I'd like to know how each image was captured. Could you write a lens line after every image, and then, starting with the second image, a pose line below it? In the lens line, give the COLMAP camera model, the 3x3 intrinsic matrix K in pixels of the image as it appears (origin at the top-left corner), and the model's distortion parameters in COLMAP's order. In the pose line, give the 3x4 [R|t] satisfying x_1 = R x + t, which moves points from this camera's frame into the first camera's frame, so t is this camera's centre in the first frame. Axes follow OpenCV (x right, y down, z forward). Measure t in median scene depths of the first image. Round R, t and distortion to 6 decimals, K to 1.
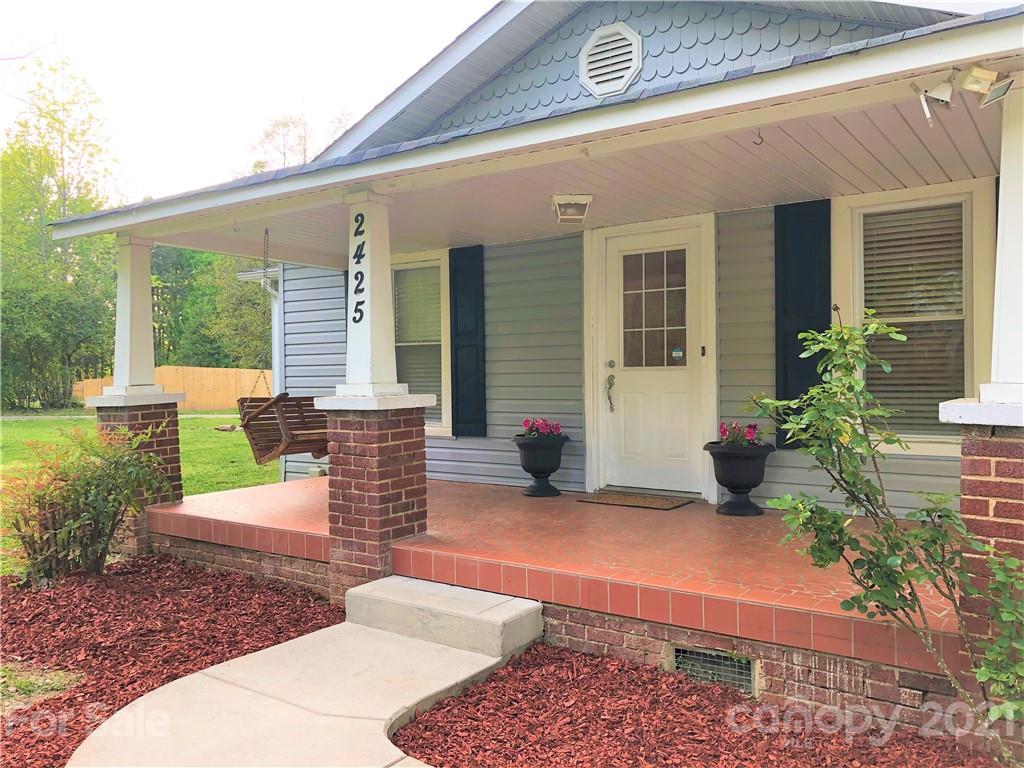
lens RADIAL K [[823.2, 0, 520.4], [0, 823.2, 378.4], [0, 0, 1]] dist [0.072208, -0.005364]
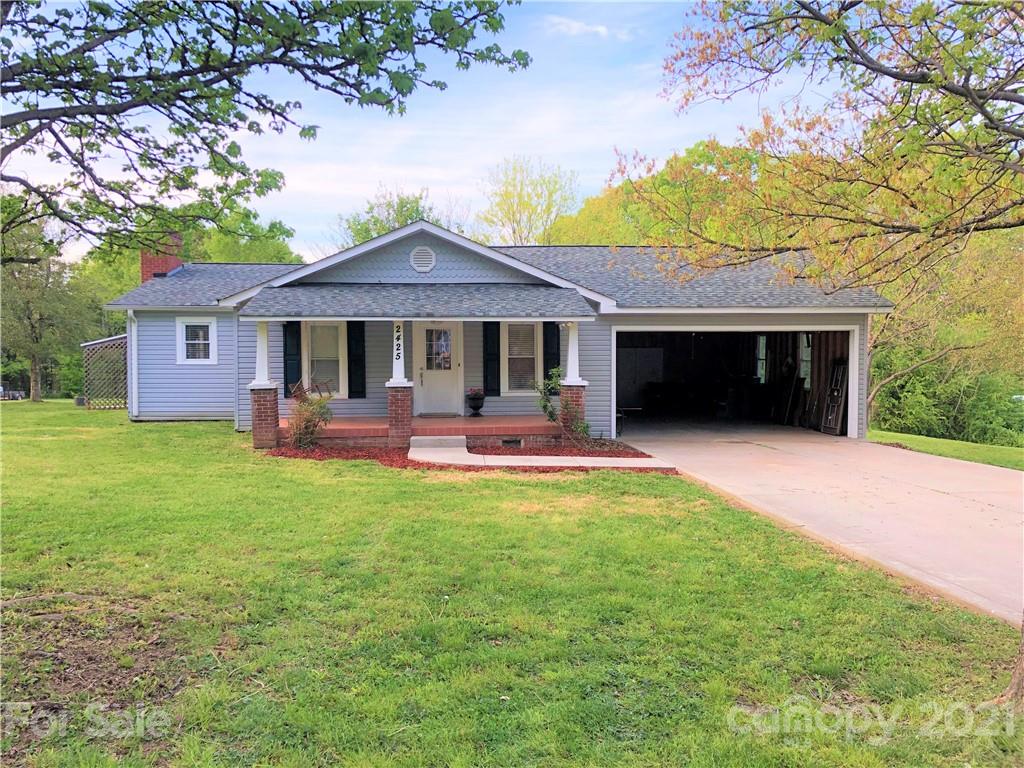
lens RADIAL K [[823.2, 0, 514.2], [0, 823.2, 388.5], [0, 0, 1]] dist [0.072208, -0.005364]
pose [[0.762432, -0.026357, 0.646531, -1.491368], [-0.001065, 0.999118, 0.041986, -0.070397], [-0.647067, -0.032700, 0.761732, -1.339052]]
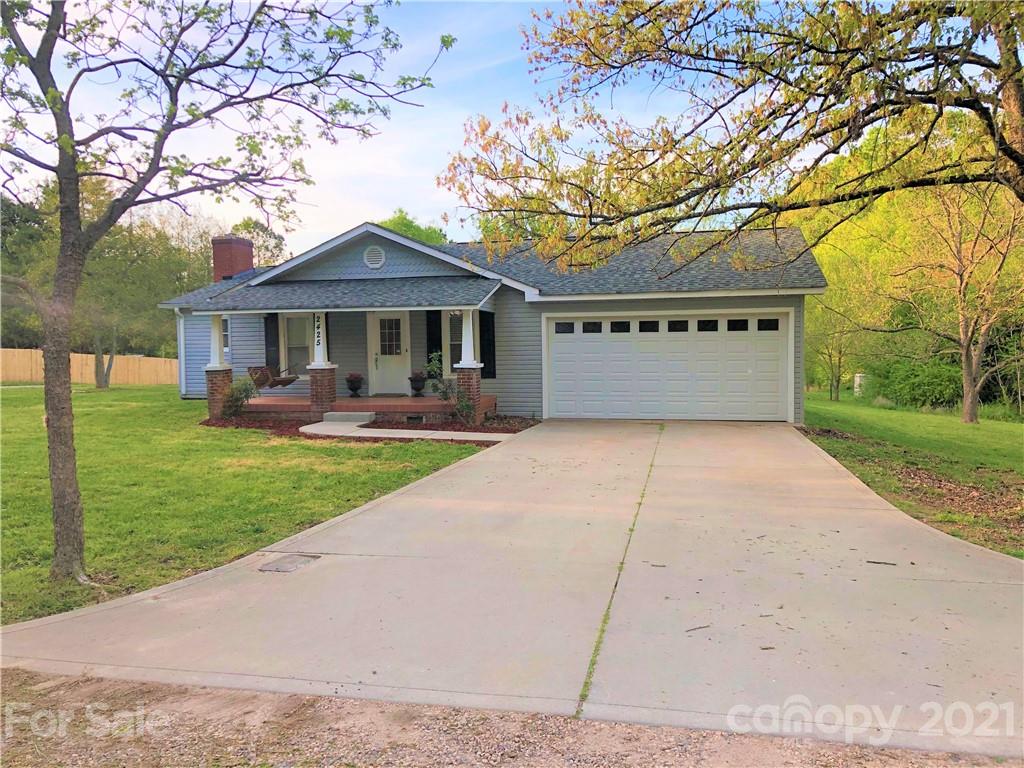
lens RADIAL K [[823.2, 0, 514.2], [0, 823.2, 385.0], [0, 0, 1]] dist [0.072208, -0.005364]
pose [[0.920600, -0.025683, 0.389661, -0.651729], [0.007551, 0.998819, 0.047994, -0.048211], [-0.390433, -0.041241, 0.919707, -2.147124]]
